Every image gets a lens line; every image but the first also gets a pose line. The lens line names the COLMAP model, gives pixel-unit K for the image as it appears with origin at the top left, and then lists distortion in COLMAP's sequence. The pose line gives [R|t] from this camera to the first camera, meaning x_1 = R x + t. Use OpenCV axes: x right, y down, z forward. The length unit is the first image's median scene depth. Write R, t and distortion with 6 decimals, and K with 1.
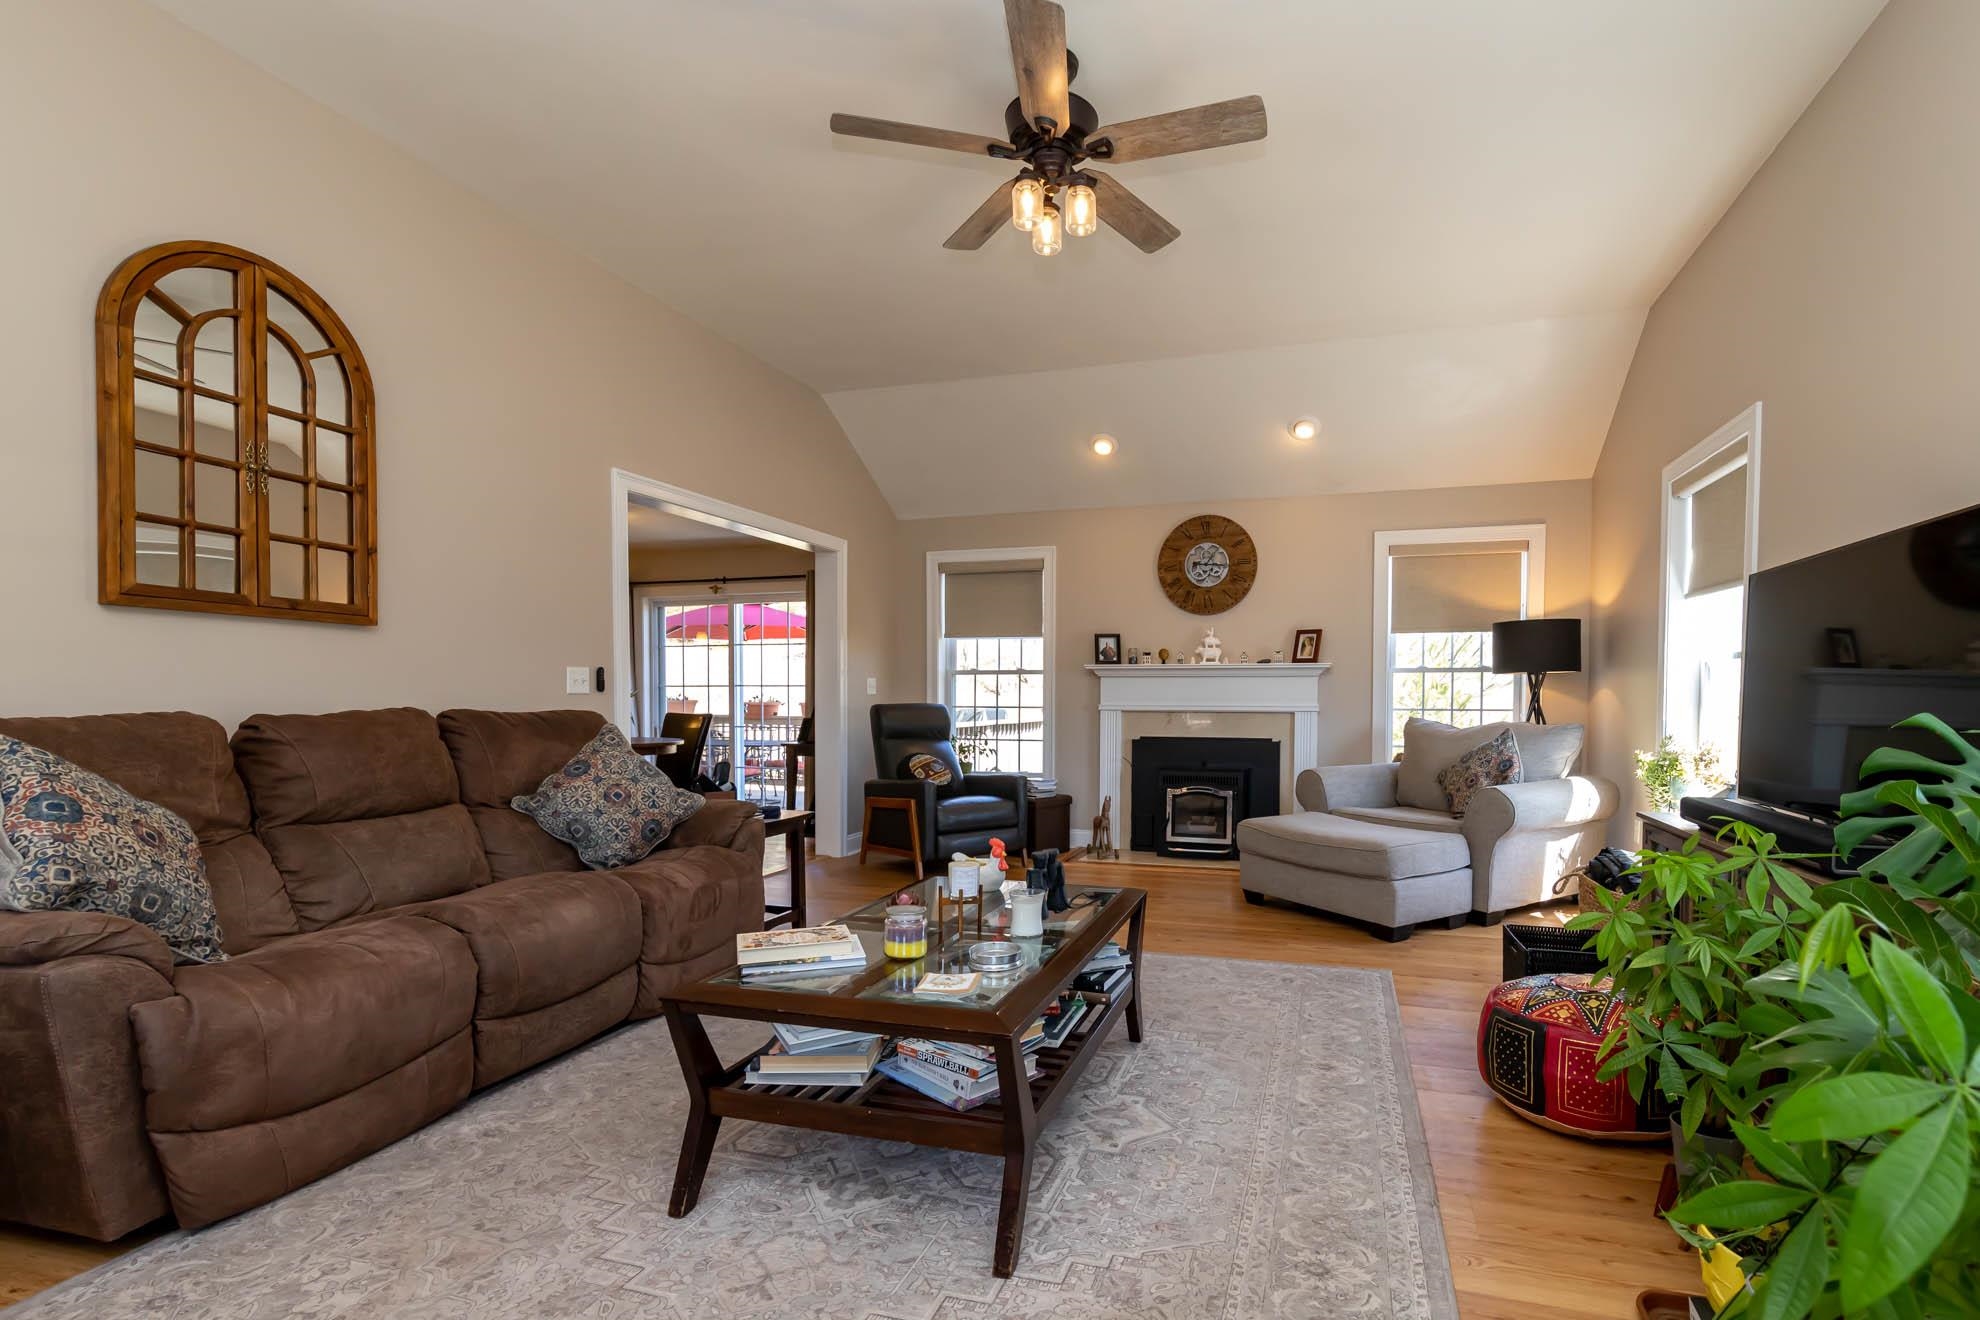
lens RADIAL K [[894.0, 0, 1083.4], [0, 894.0, 724.1], [0, 0, 1]] dist [0.002819, 0.000243]
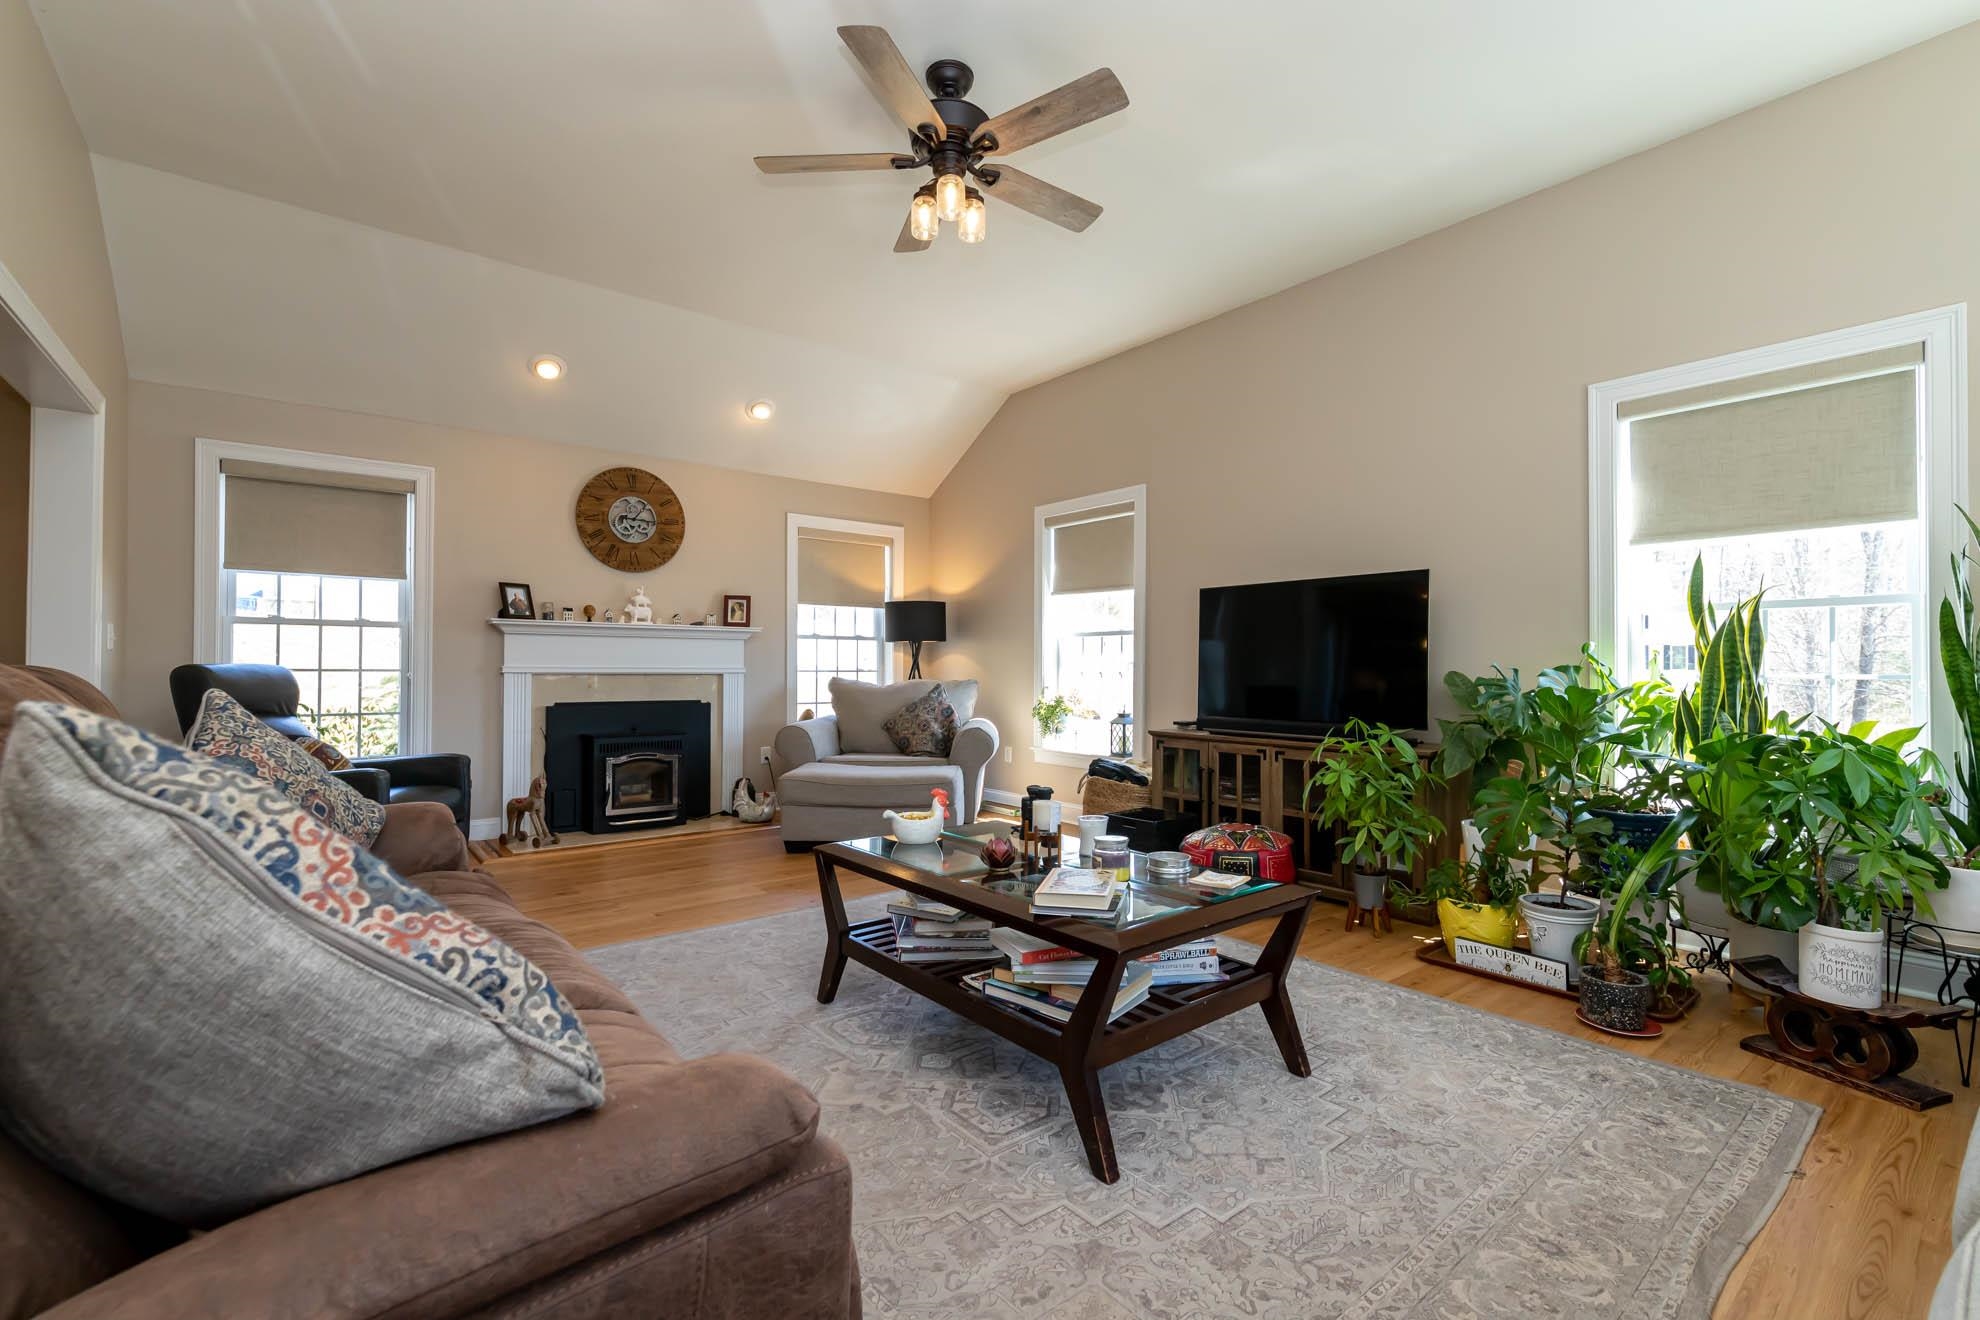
lens RADIAL K [[857.8, 0, 990.6], [0, 857.8, 665.2], [0, 0, 1]] dist [0.000021, 0.000030]
pose [[0.580845, 0.003238, 0.814008, -0.400006], [0.021410, 0.999585, -0.019253, 0.002436], [-0.813733, 0.028610, 0.580535, 0.171474]]
